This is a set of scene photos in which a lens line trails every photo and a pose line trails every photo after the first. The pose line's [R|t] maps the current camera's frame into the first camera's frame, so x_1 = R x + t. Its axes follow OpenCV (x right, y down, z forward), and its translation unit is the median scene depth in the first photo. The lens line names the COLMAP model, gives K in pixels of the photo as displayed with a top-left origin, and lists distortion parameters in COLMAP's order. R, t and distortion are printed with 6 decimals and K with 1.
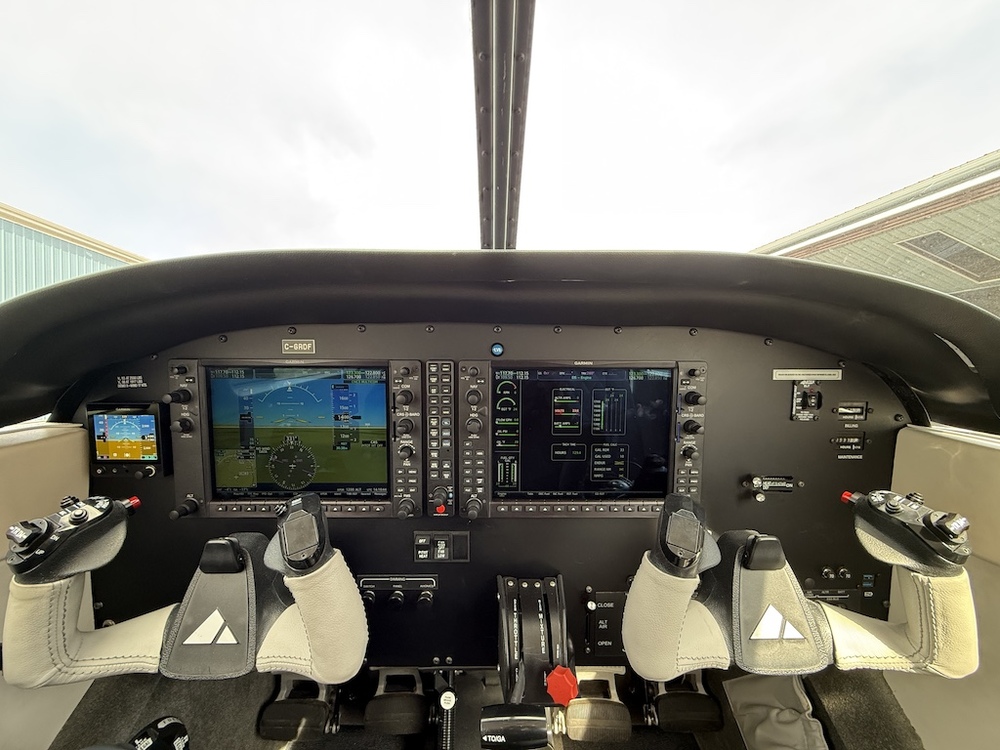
lens RADIAL K [[397.8, 0, 502.2], [0, 397.8, 371.6], [0, 0, 1]] dist [0.003307, -0.000677]
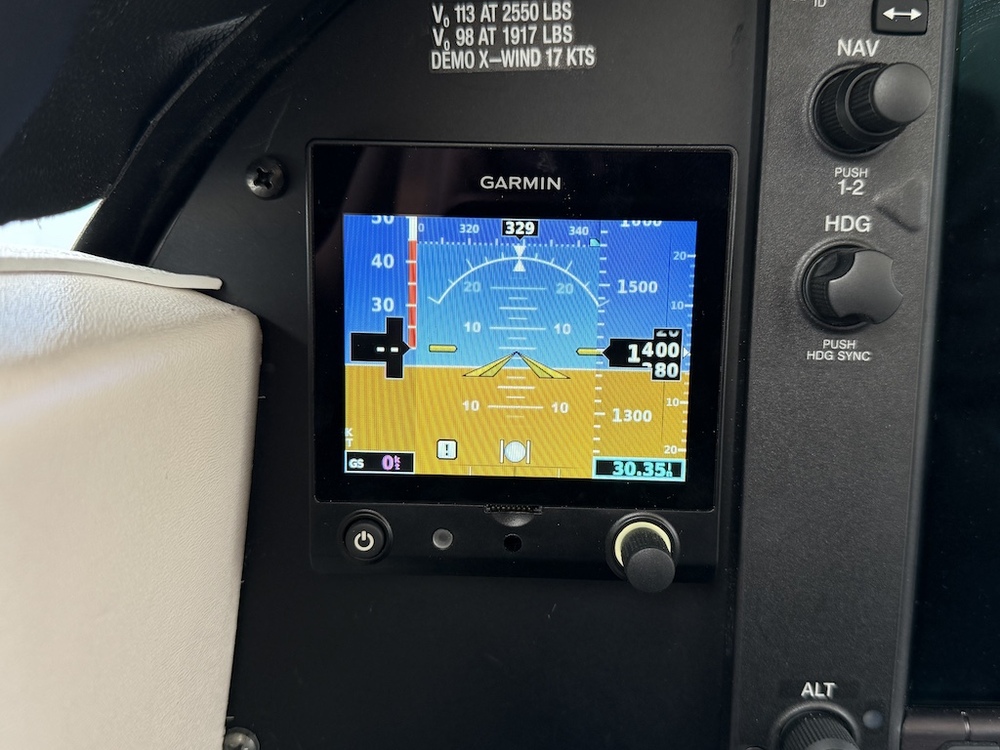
lens RADIAL K [[997.4, 0, 495.6], [0, 997.4, 374.7], [0, 0, 1]] dist [0.066853, 0.000000]
pose [[0.999741, 0.014722, -0.017330, -0.923736], [-0.013627, 0.998003, 0.061675, 0.145371], [0.018204, -0.061423, 0.997946, 0.553924]]
